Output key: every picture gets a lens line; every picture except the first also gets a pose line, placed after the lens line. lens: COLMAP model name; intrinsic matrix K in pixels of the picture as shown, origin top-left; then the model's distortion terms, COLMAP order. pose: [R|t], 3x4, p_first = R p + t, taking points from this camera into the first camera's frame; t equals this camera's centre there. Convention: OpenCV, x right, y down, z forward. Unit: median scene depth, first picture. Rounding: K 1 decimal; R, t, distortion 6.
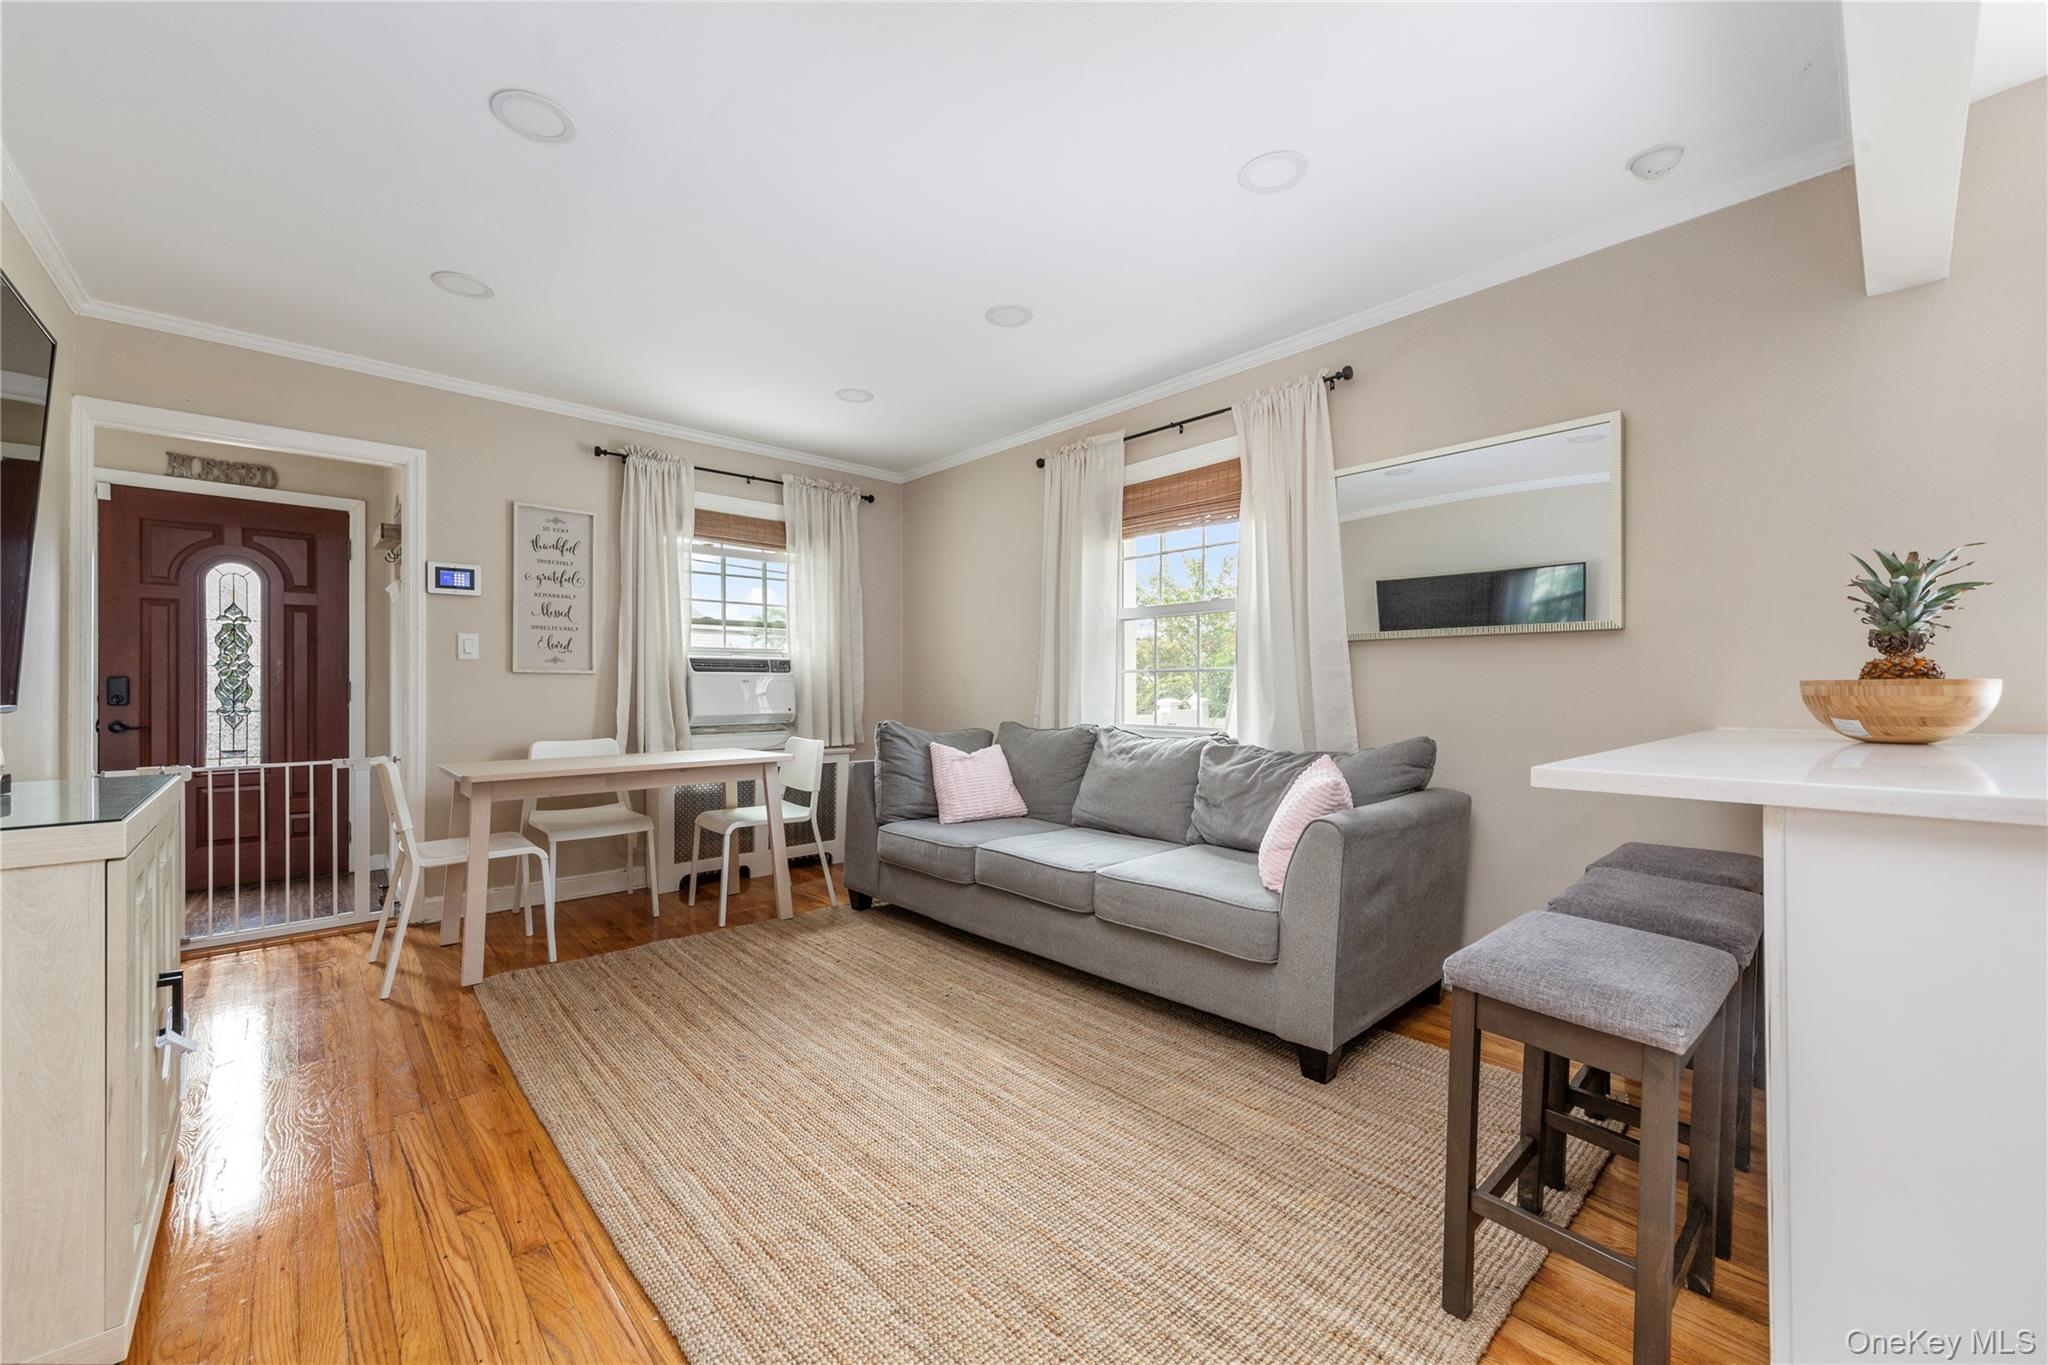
lens RADIAL K [[794.2, 0, 1024.2], [0, 794.2, 685.6], [0, 0, 1]] dist [0.008871, 0.000154]
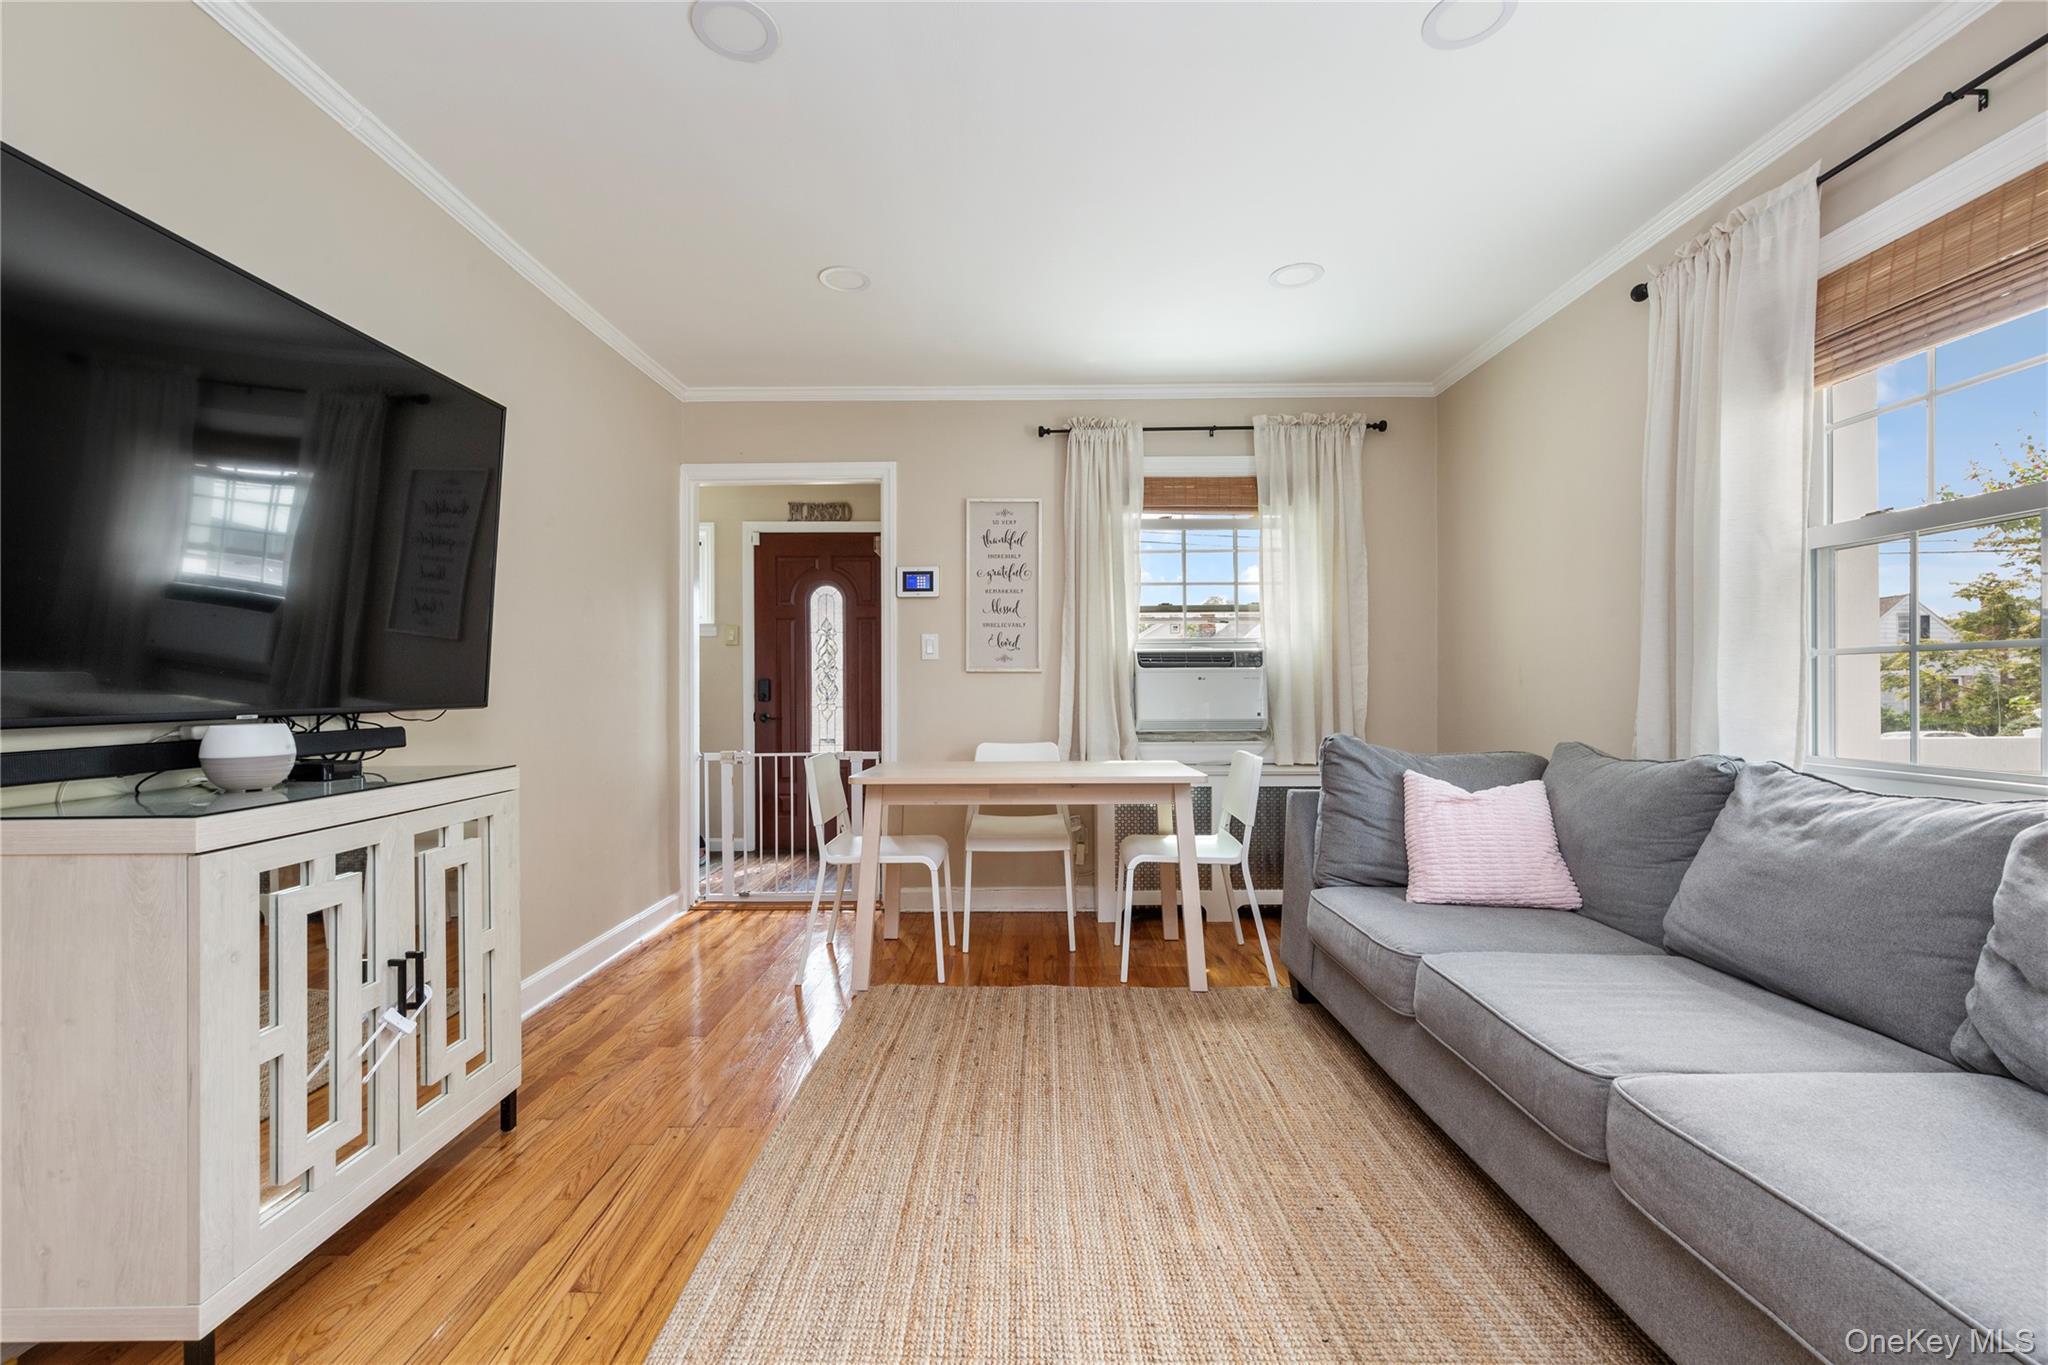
lens RADIAL K [[849.7, 0, 1015.0], [0, 849.7, 684.8], [0, 0, 1]] dist [0.004661, -0.000172]
pose [[0.733861, -0.003644, -0.679290, 0.119790], [0.004098, 0.999991, -0.000937, 0.000852], [0.679287, -0.002096, 0.733870, 0.274013]]
